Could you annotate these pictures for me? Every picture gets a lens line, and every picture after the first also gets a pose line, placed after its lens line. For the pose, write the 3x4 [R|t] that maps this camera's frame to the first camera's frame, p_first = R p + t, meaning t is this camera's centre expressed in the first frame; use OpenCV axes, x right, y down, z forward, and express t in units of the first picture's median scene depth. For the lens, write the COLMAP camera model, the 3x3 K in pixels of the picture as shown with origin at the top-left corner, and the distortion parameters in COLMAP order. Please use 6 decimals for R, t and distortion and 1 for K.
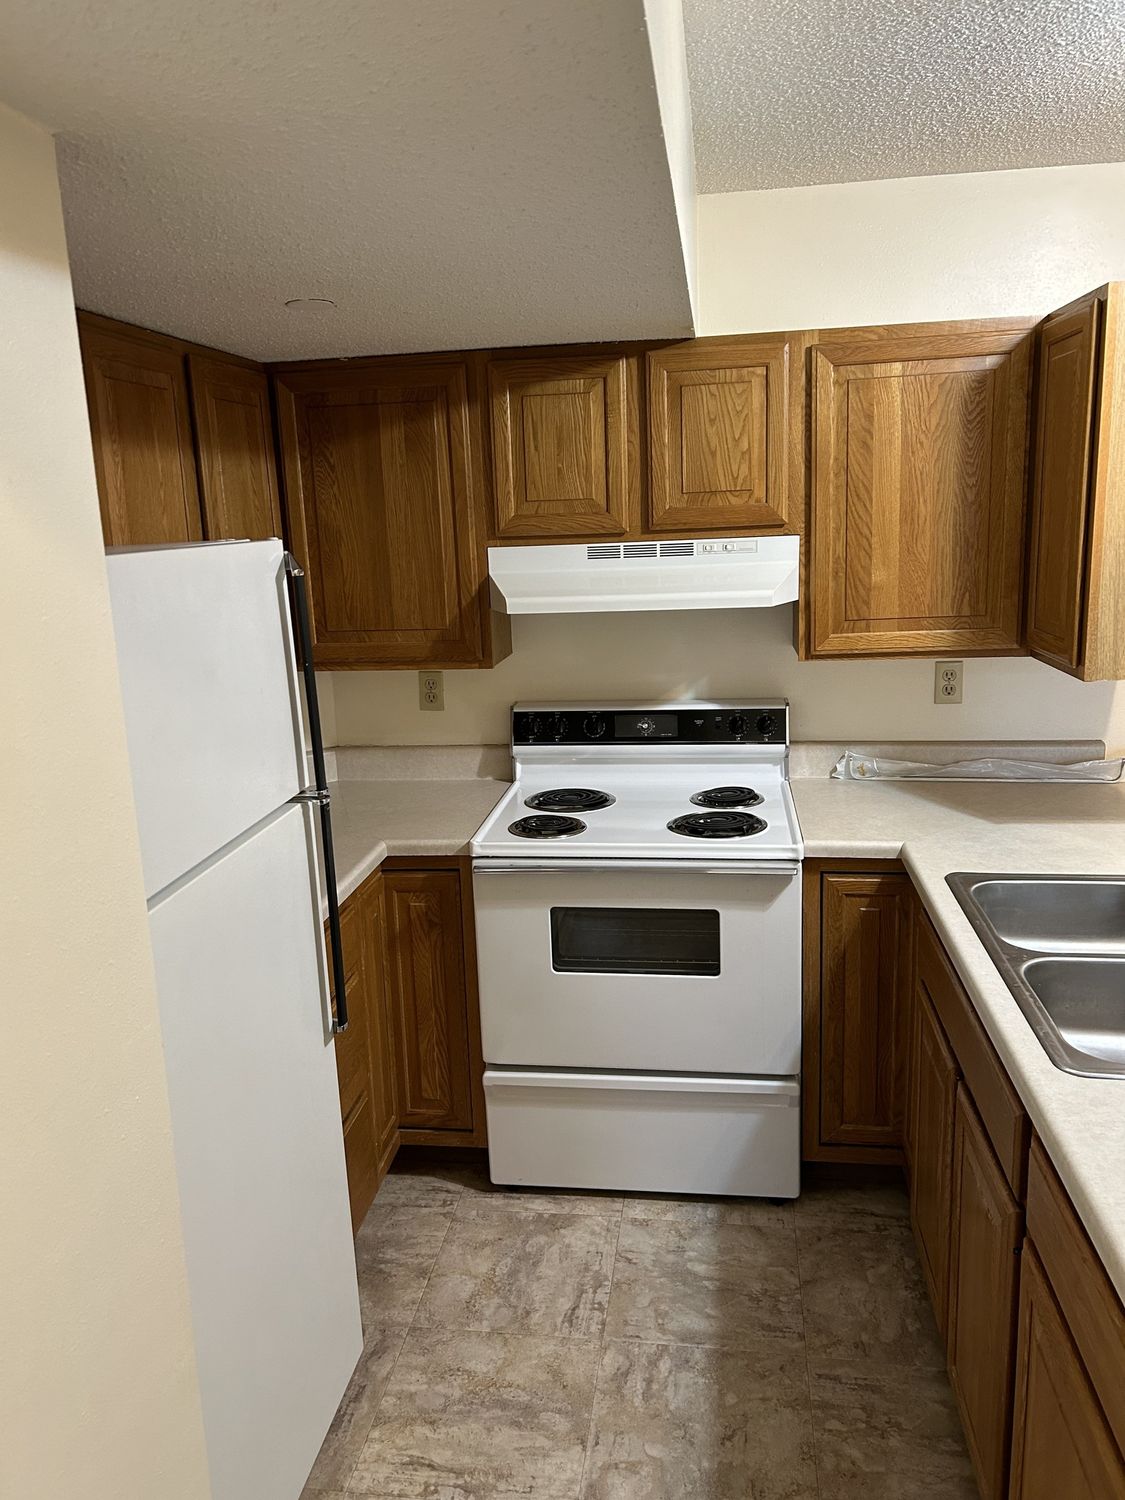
lens RADIAL K [[1104.6, 0, 557.3], [0, 1104.6, 757.4], [0, 0, 1]] dist [0.003696, -0.038891]
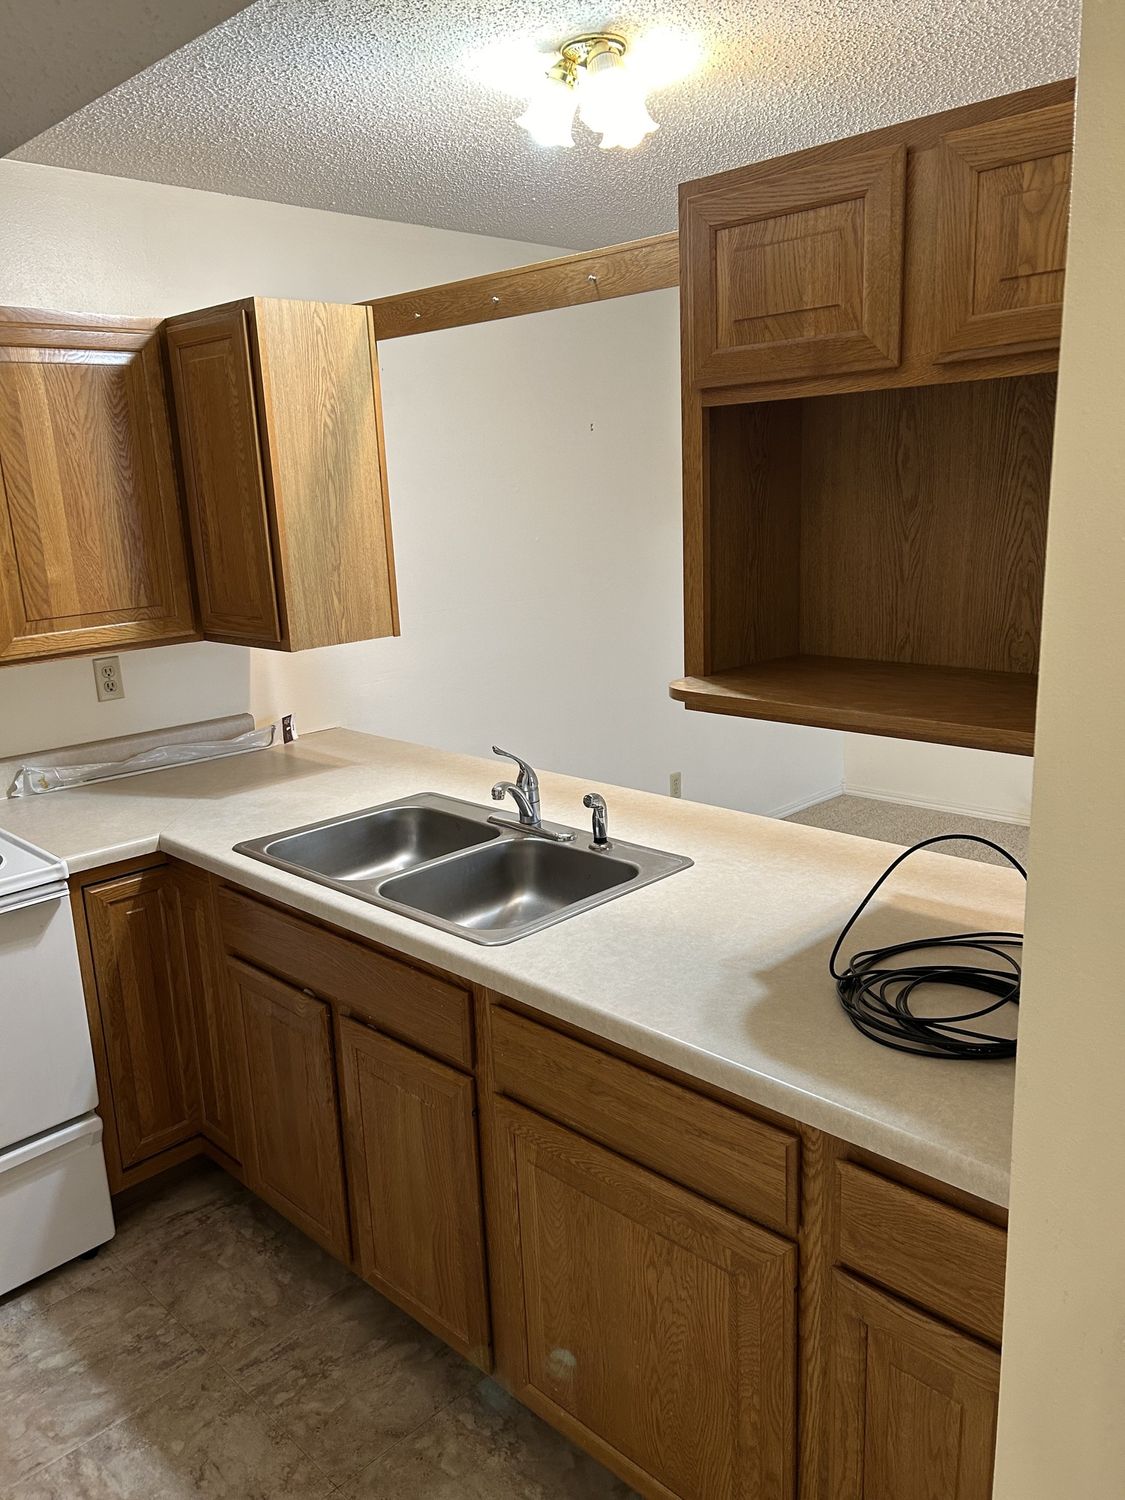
lens RADIAL K [[1104.6, 0, 557.3], [0, 1104.6, 757.4], [0, 0, 1]] dist [0.003696, -0.038891]
pose [[0.570552, -0.176266, 0.802122, -0.260381], [0.189088, 0.978650, 0.080559, -0.002773], [-0.799197, 0.105709, 0.591701, 0.112790]]
